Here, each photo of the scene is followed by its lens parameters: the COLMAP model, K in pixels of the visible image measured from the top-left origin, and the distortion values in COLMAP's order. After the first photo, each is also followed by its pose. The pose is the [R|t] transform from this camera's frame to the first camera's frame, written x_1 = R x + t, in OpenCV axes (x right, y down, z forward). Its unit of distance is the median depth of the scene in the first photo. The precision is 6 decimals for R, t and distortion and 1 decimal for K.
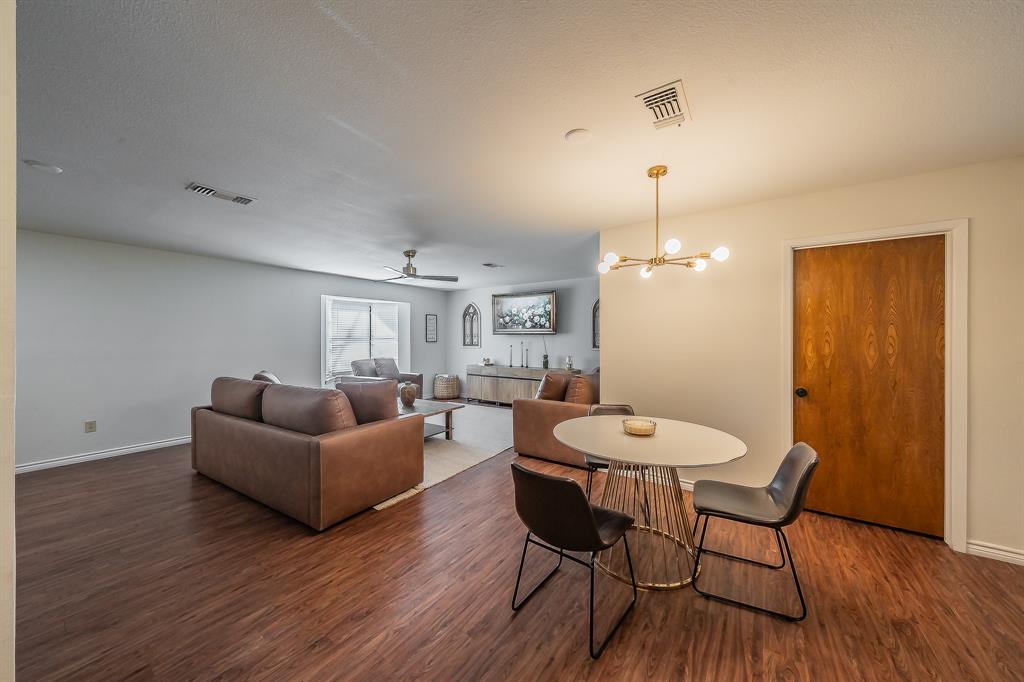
lens RADIAL K [[357.6, 0, 508.7], [0, 357.6, 337.6], [0, 0, 1]] dist [-0.001044, -0.000125]
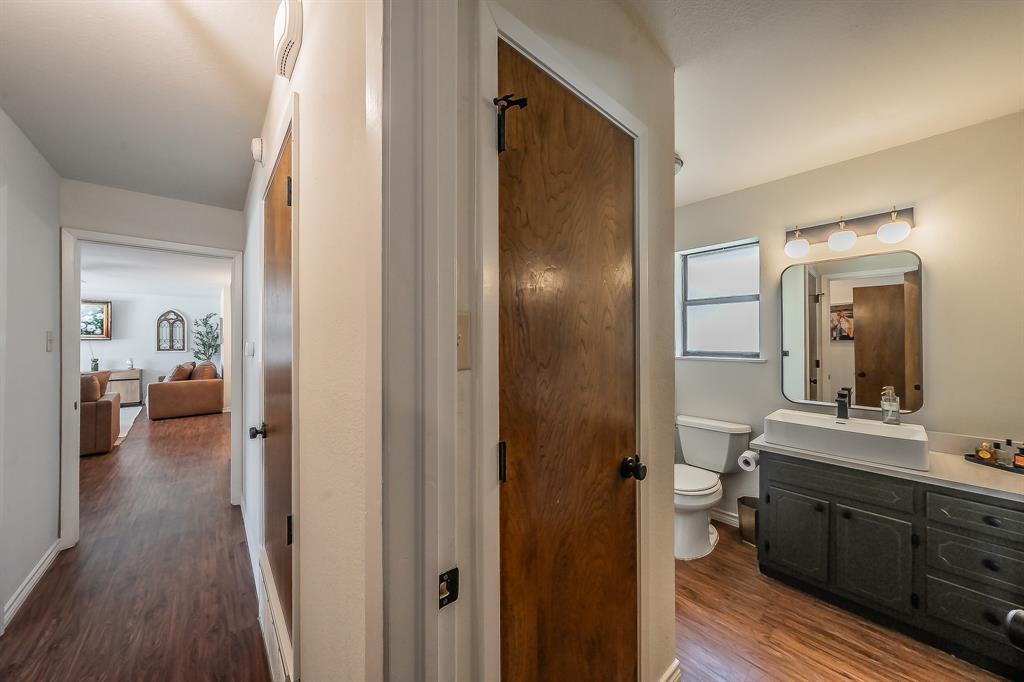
lens RADIAL K [[342.8, 0, 513.0], [0, 342.8, 338.0], [0, 0, 1]] dist [0.000942, 0.000123]
pose [[0.229876, 0.007414, 0.973192, -0.635362], [0.005217, 0.999947, -0.008850, 0.000398], [-0.973206, 0.007112, 0.229825, -0.499281]]
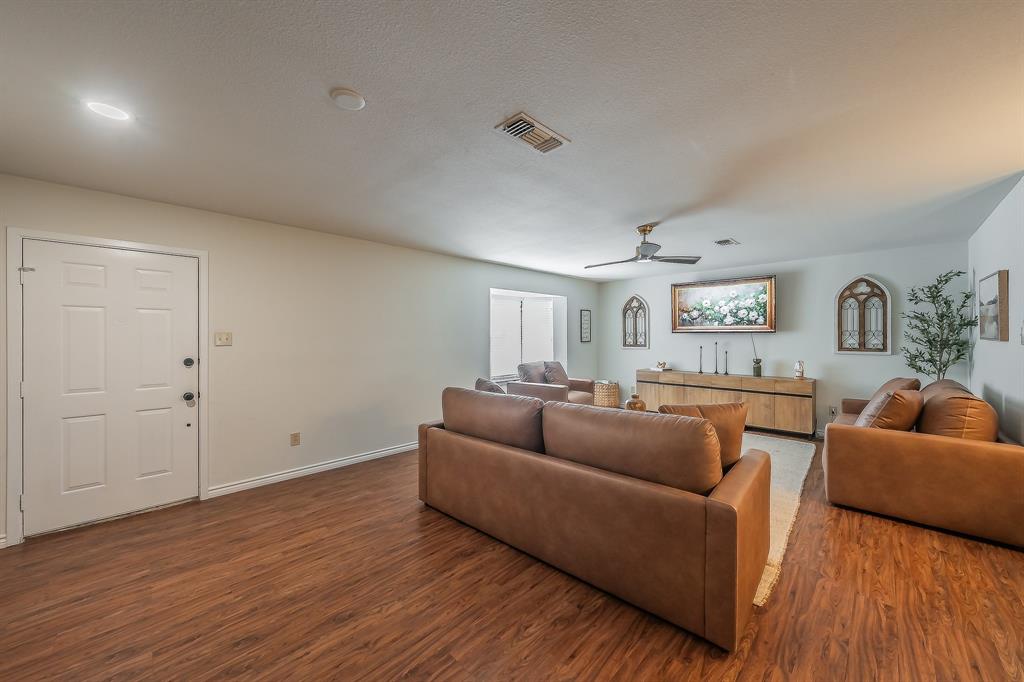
lens RADIAL K [[372.5, 0, 510.3], [0, 372.5, 336.9], [0, 0, 1]] dist [-0.000544, 0.000014]
pose [[0.985064, -0.001021, -0.172186, -0.289510], [0.001336, 0.999998, 0.001710, -0.001960], [0.172184, -0.001915, 0.985063, 0.110374]]
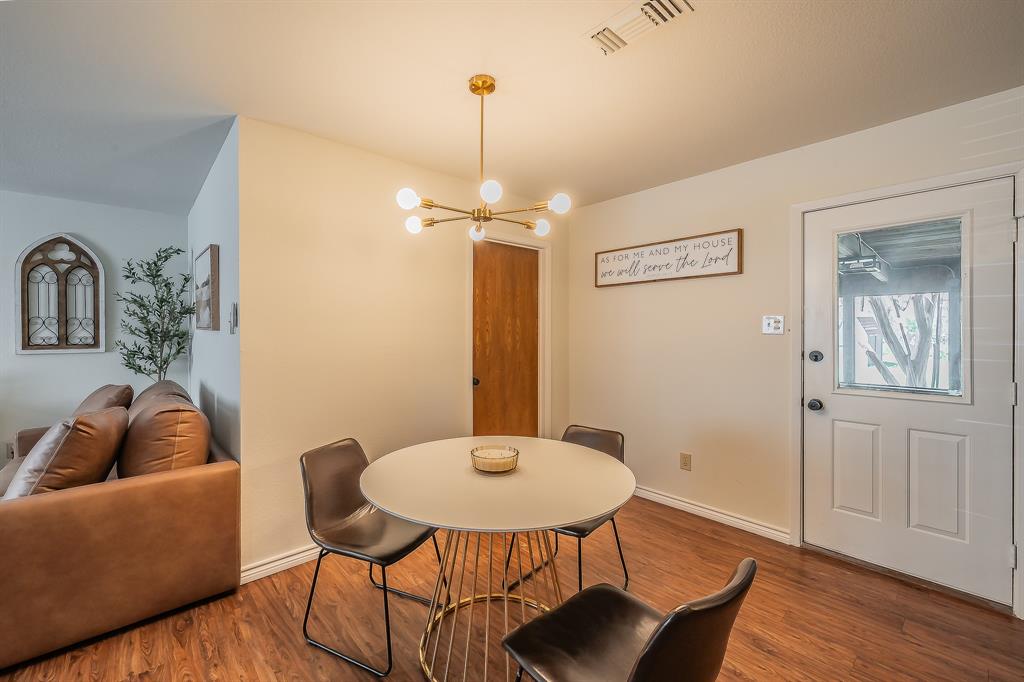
lens RADIAL K [[424.9, 0, 492.4], [0, 424.9, 332.9], [0, 0, 1]] dist [0.000518, 0.000119]
pose [[0.248371, -0.006373, 0.968644, -0.133349], [-0.000369, 0.999978, 0.006673, 0.003829], [-0.968665, -0.002015, 0.248363, 0.271092]]
